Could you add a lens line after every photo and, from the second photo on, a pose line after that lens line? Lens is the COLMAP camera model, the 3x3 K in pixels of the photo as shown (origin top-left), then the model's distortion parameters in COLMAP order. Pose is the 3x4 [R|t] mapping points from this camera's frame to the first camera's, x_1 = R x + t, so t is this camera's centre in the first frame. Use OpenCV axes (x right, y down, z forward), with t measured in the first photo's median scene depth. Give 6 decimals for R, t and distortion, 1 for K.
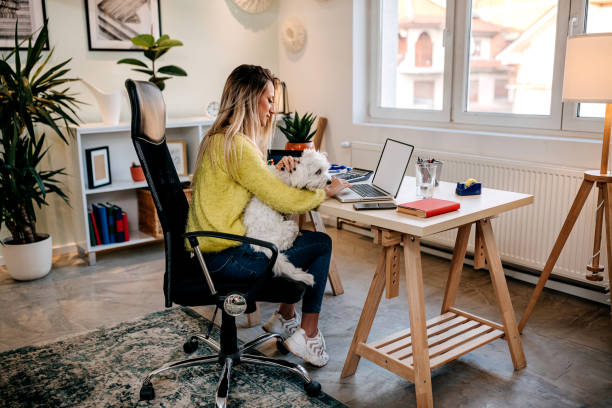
lens RADIAL K [[624.9, 0, 306.0], [0, 624.9, 204.0], [0, 0, 1]] dist [-0.005547, -0.008646]
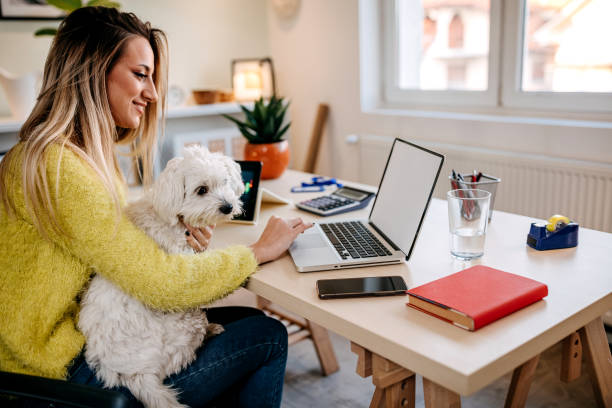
lens RADIAL K [[611.5, 0, 296.8], [0, 611.5, 200.7], [0, 0, 1]] dist [-0.007790, -0.001935]
pose [[0.997568, -0.010077, -0.068965, 0.072759], [0.011234, 0.999802, 0.016399, -0.054253], [0.068786, -0.017134, 0.997484, 0.414721]]
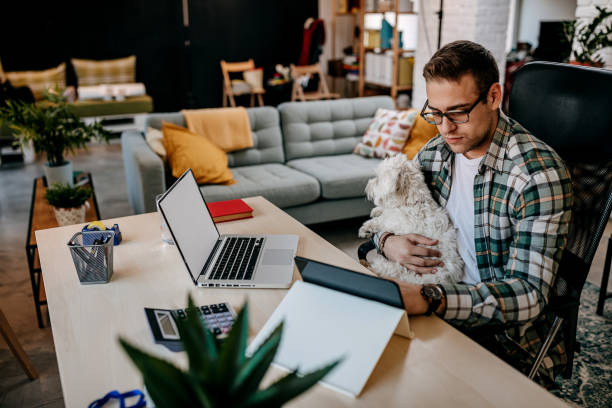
lens RADIAL K [[611.5, 0, 296.8], [0, 611.5, 200.7], [0, 0, 1]] dist [-0.007790, -0.001935]
pose [[-0.959486, -0.073916, 0.271887, -0.095858], [0.080471, 0.852891, 0.515850, -0.312274], [-0.270020, 0.516830, -0.812389, 1.209237]]
